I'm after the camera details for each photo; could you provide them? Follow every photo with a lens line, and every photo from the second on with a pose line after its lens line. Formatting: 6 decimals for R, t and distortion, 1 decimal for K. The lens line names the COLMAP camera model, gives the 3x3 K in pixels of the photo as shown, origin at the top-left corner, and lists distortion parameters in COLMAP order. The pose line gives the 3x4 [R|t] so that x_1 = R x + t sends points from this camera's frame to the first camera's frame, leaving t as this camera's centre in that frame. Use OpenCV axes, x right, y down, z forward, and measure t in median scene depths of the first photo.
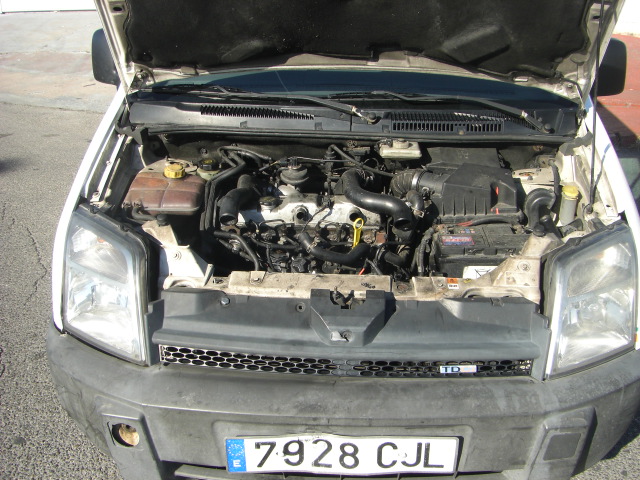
lens RADIAL K [[710.1, 0, 319.6], [0, 710.1, 238.7], [0, 0, 1]] dist [-0.126551, 0.000000]
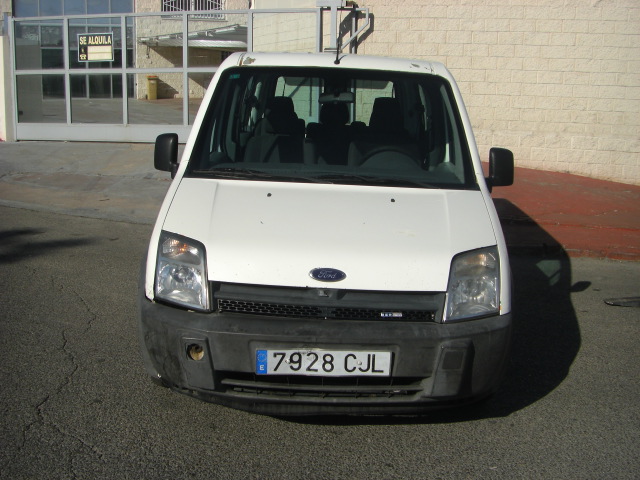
lens RADIAL K [[710.1, 0, 321.8], [0, 710.1, 238.2], [0, 0, 1]] dist [-0.126551, 0.000000]
pose [[0.998959, 0.027004, 0.036761, -0.044441], [-0.018999, 0.979019, -0.202880, 0.357050], [-0.041469, 0.201971, 0.978513, -0.739570]]
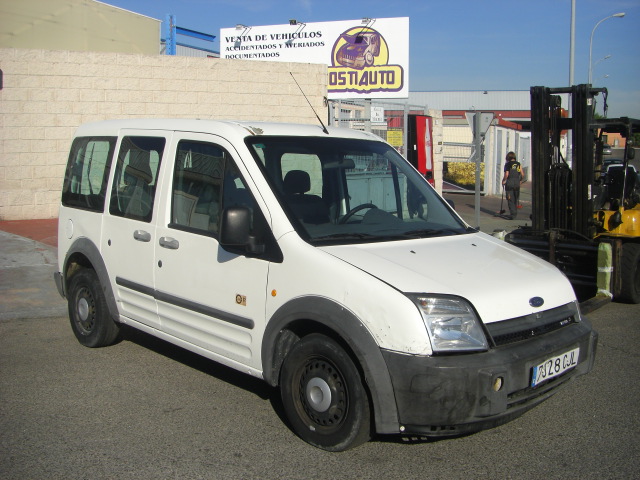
lens RADIAL K [[710.1, 0, 318.2], [0, 710.1, 245.5], [0, 0, 1]] dist [-0.126551, 0.000000]
pose [[0.695260, -0.081645, 0.714106, -2.063575], [0.273270, 0.948945, -0.157563, 0.082223], [-0.664784, 0.304691, 0.682075, -0.148215]]
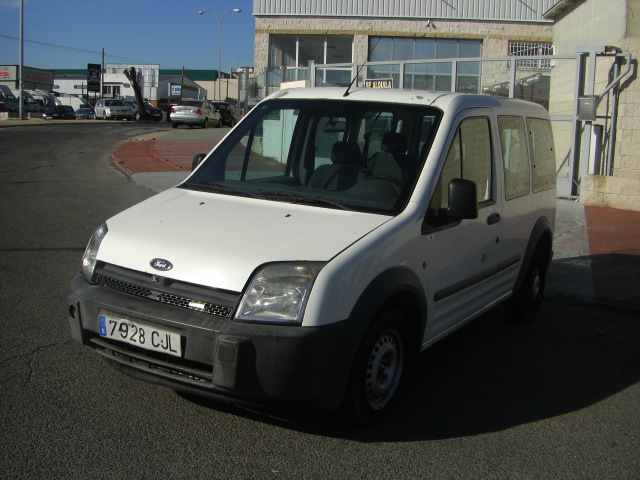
lens RADIAL K [[710.1, 0, 324.0], [0, 710.1, 240.1], [0, 0, 1]] dist [-0.126551, 0.000000]
pose [[0.874909, 0.125753, -0.467676, 1.409242], [-0.242879, 0.949408, -0.199083, 0.318482], [0.418980, 0.287768, 0.861188, -0.612070]]
